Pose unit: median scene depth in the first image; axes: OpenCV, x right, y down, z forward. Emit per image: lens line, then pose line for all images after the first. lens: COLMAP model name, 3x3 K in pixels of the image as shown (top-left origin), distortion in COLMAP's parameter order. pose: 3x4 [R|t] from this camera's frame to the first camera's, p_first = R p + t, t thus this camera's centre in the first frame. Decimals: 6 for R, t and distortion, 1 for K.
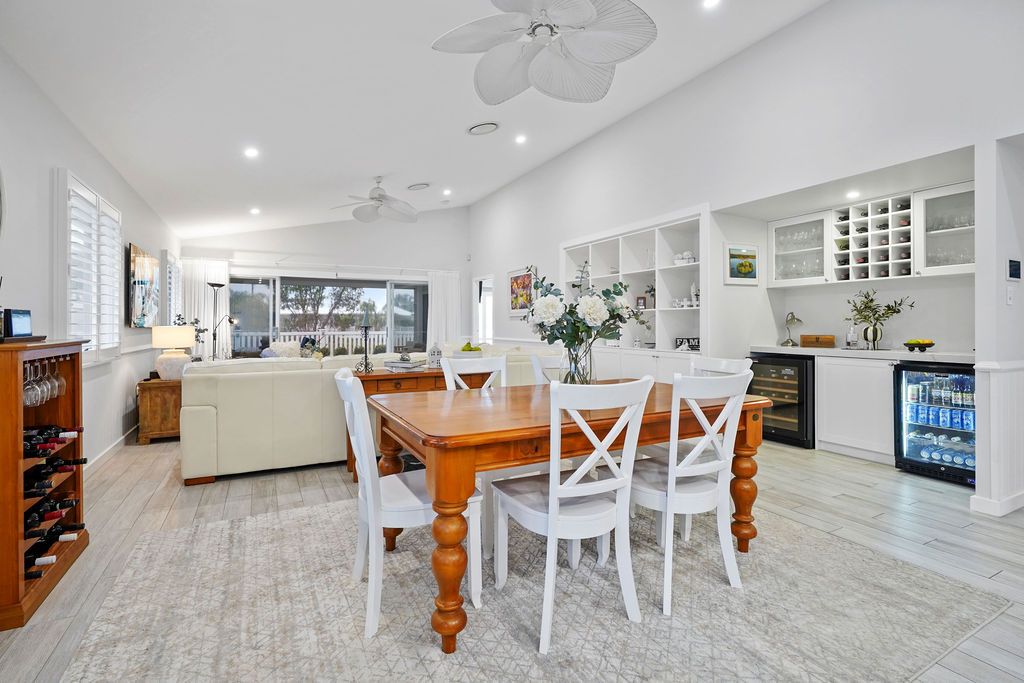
lens RADIAL K [[484.5, 0, 513.9], [0, 484.5, 323.3], [0, 0, 1]] dist [-0.024321, 0.000850]
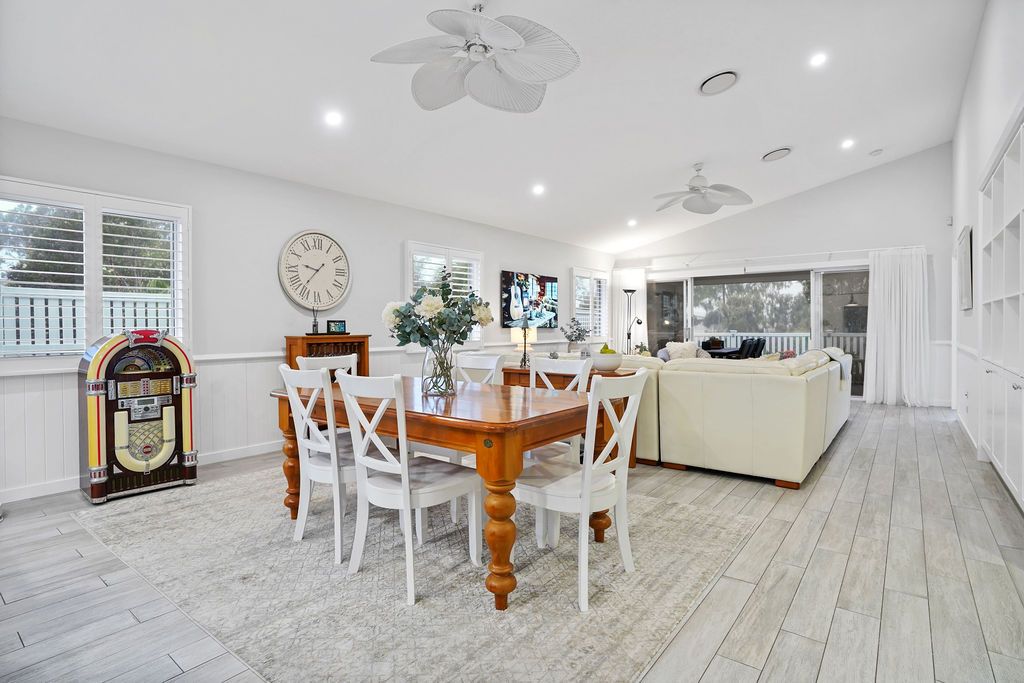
lens RADIAL K [[528.4, 0, 494.2], [0, 528.4, 340.0], [0, 0, 1]] dist [-0.035045, 0.026141]
pose [[0.389677, 0.021210, -0.920707, 0.392832], [0.007982, 0.999619, 0.026406, 0.001400], [0.920917, -0.017639, 0.389359, 0.199394]]
